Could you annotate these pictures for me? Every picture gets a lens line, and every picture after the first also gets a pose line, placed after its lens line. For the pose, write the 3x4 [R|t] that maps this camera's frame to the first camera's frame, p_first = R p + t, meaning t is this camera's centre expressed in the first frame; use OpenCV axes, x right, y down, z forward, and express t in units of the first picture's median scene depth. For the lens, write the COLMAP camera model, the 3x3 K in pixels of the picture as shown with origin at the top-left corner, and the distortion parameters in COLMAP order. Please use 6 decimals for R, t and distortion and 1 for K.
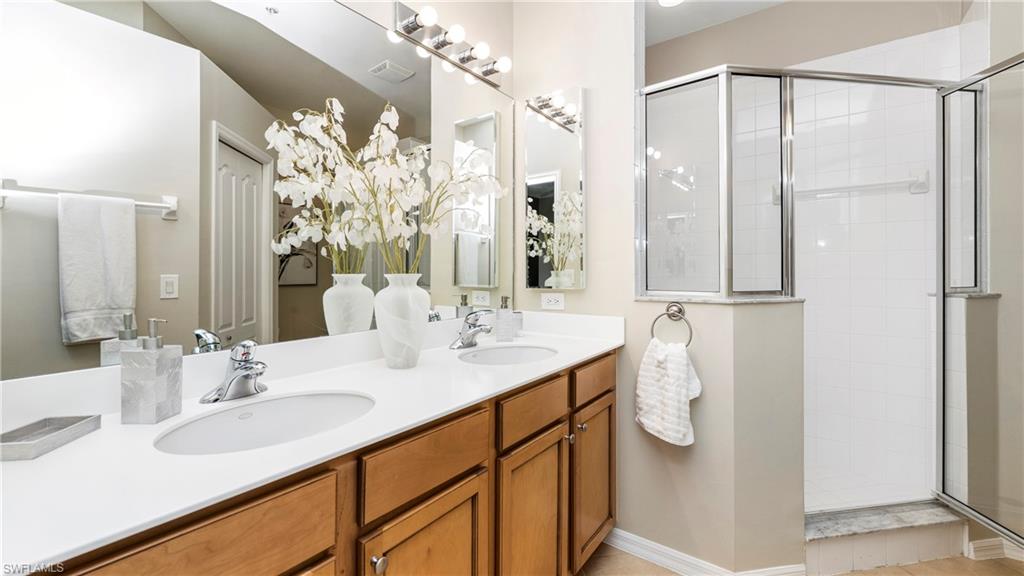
lens RADIAL K [[425.1, 0, 511.0], [0, 425.1, 267.4], [0, 0, 1]] dist [-0.001645, -0.000158]
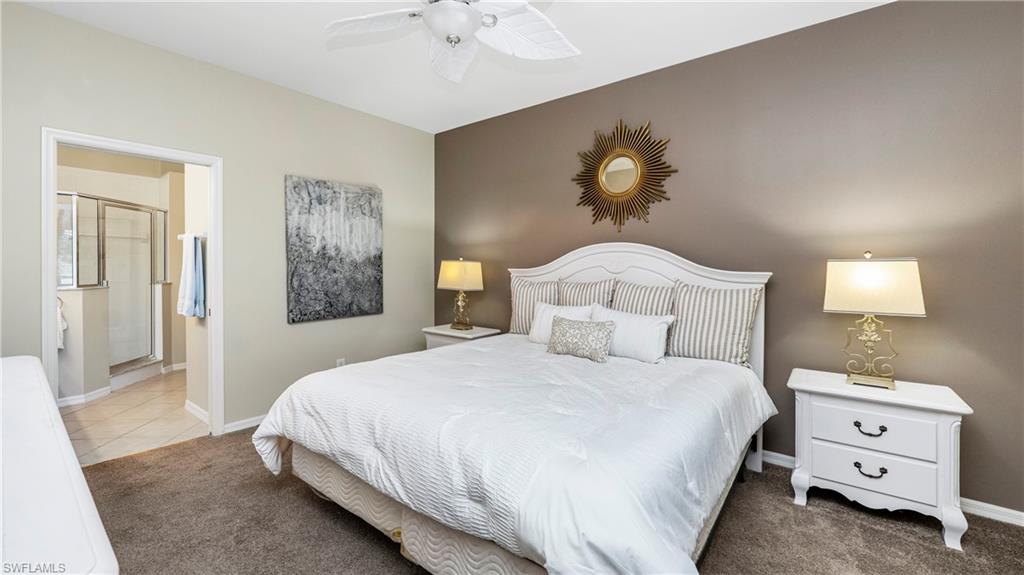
lens RADIAL K [[411.2, 0, 509.5], [0, 411.2, 269.8], [0, 0, 1]] dist [-0.001658, -0.000138]
pose [[0.028139, -0.007066, 0.999579, -1.698798], [-0.005583, 0.999958, 0.007226, -0.060534], [-0.999588, -0.005784, 0.028098, -1.481890]]
